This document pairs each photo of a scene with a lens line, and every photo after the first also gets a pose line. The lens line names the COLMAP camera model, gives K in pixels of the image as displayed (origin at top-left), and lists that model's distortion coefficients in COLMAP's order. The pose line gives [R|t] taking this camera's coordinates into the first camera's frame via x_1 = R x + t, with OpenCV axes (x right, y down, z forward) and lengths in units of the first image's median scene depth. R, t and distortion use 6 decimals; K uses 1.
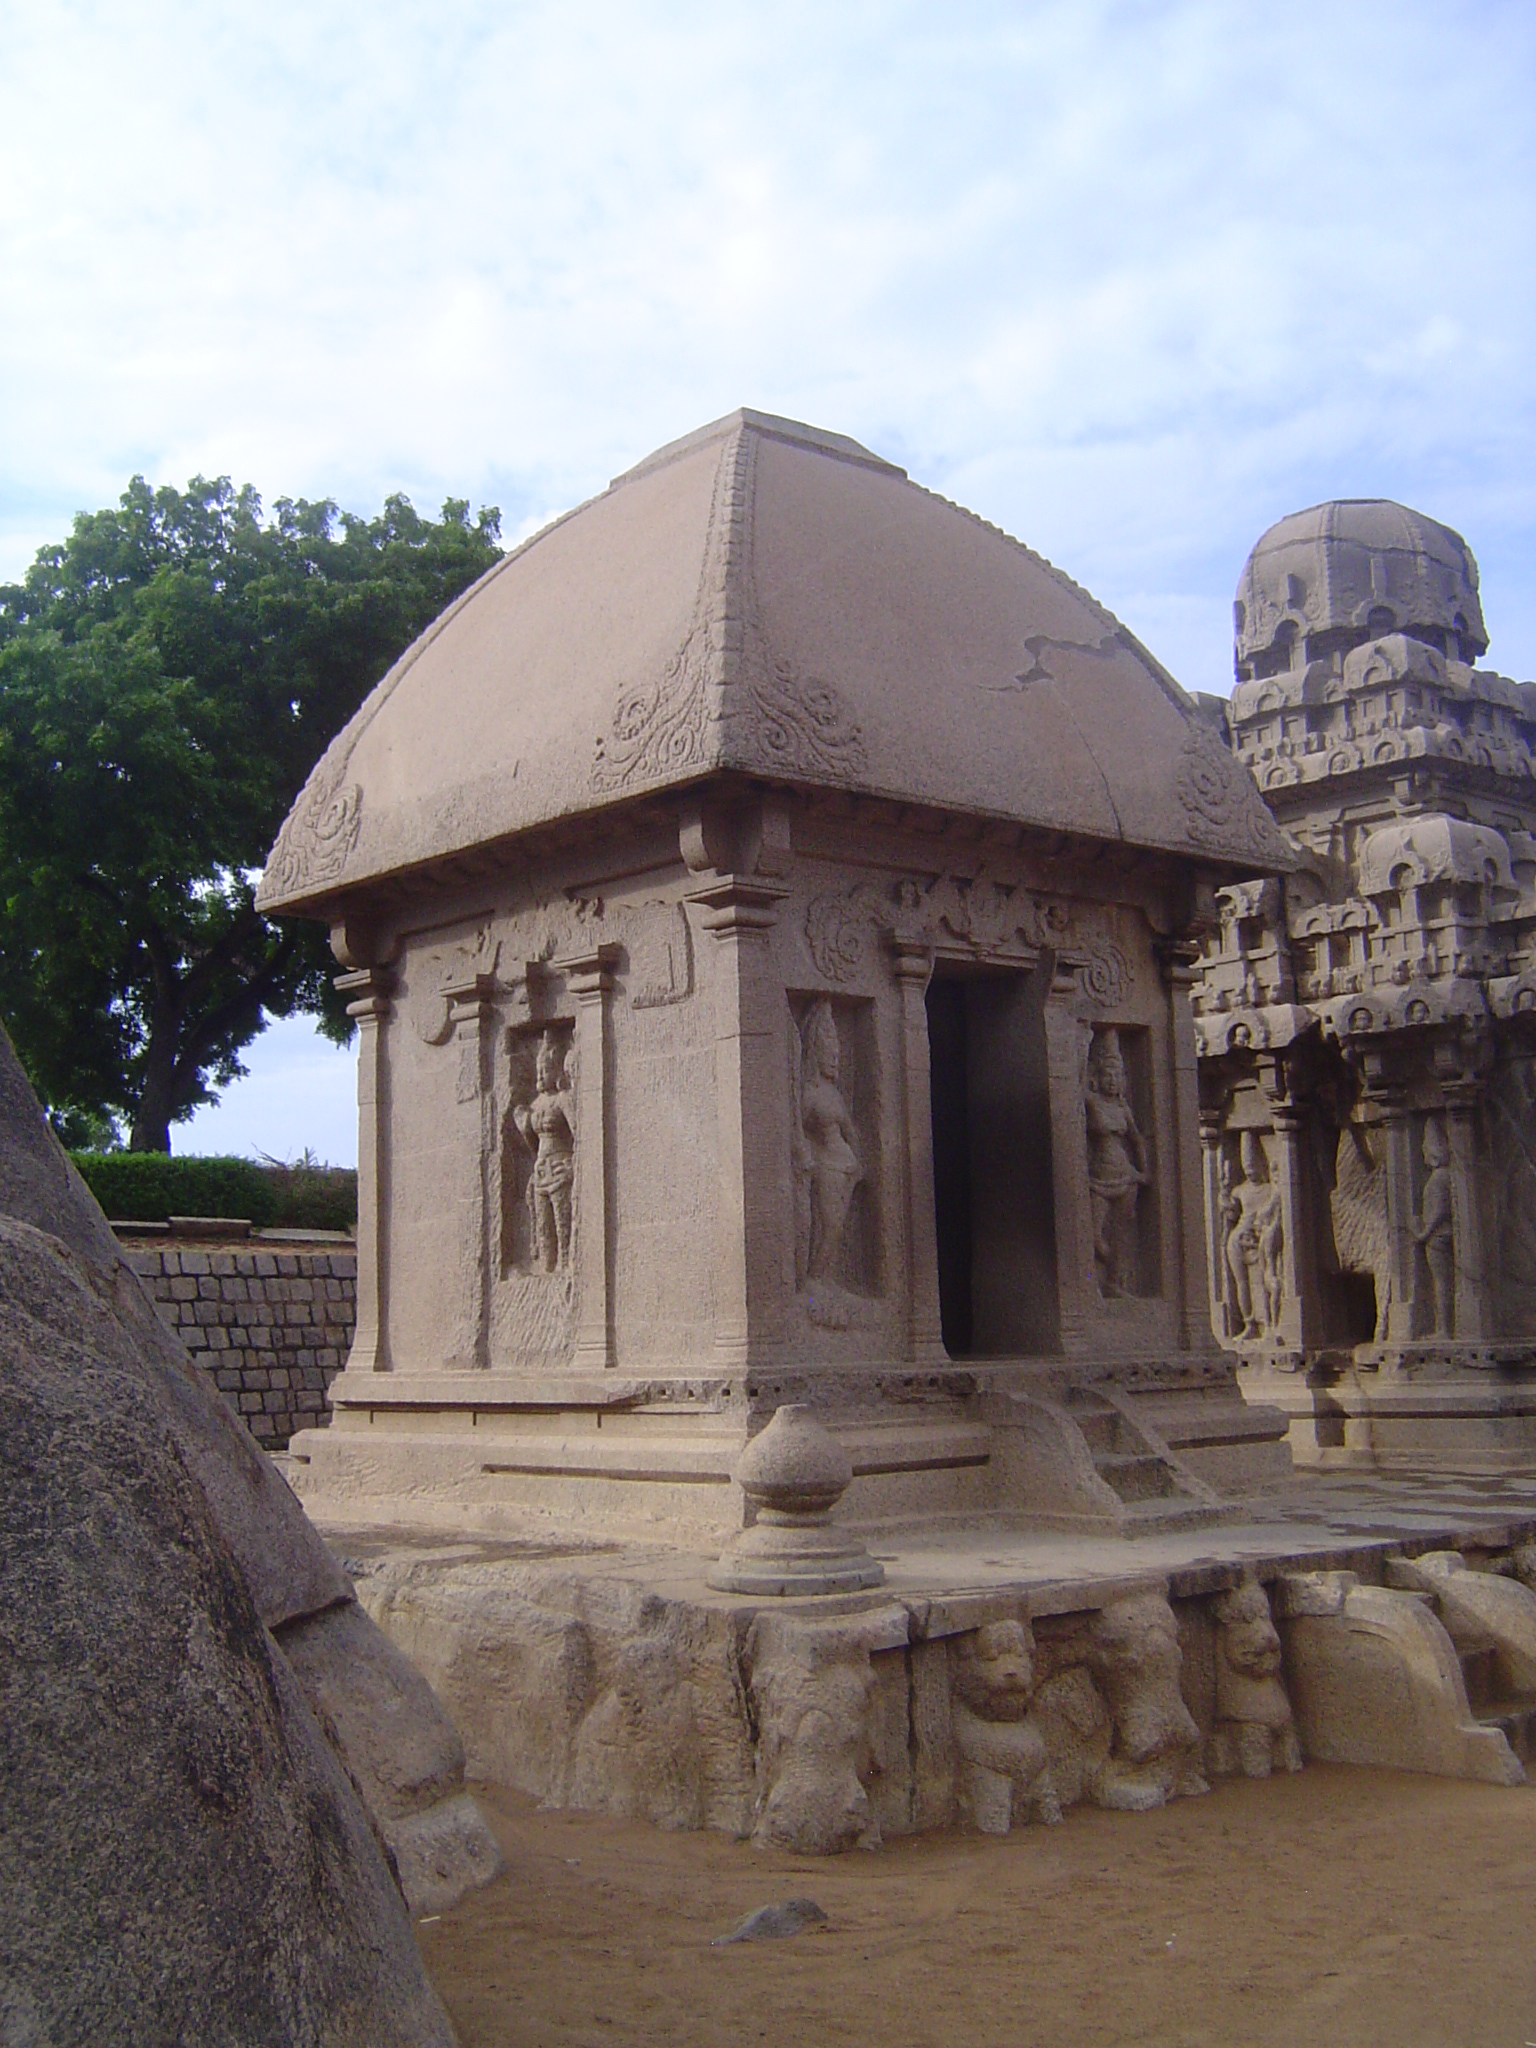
lens RADIAL K [[2326.0, 0, 768.0], [0, 2326.0, 1024.0], [0, 0, 1]] dist [-0.111048, -0.029611]
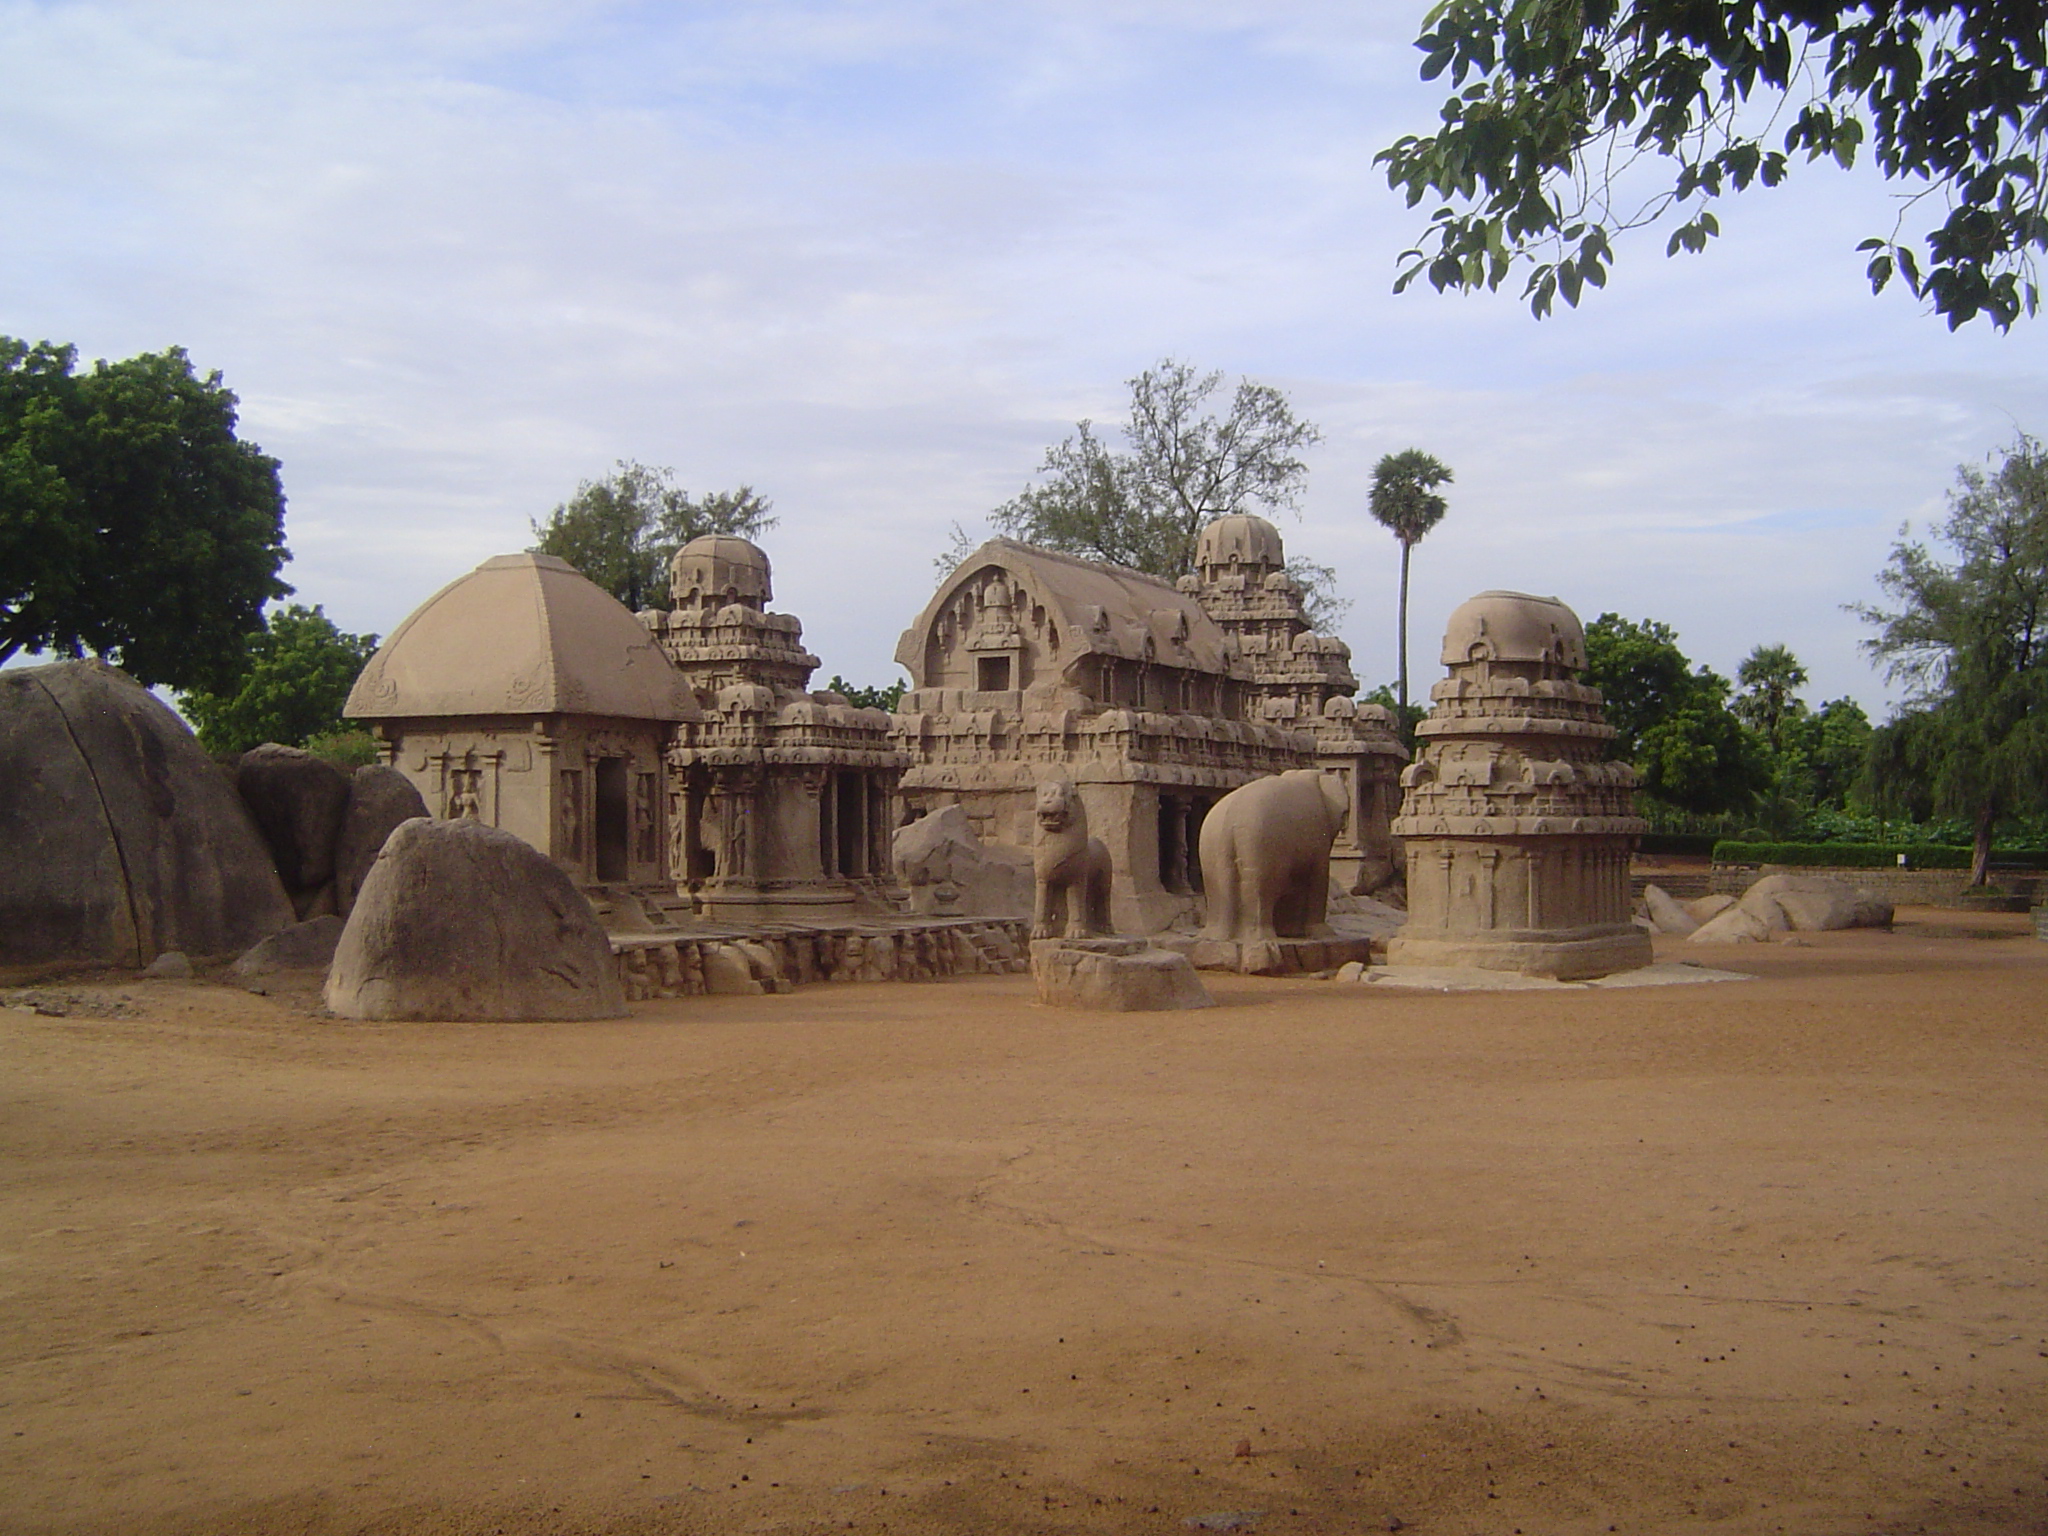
lens RADIAL K [[2326.0, 0, 1024.0], [0, 2326.0, 768.0], [0, 0, 1]] dist [-0.111048, -0.029611]
pose [[0.909350, 0.034843, 0.414571, -0.662422], [-0.076968, 0.993375, 0.085339, -0.305705], [-0.408851, -0.109512, 0.906007, -1.968105]]
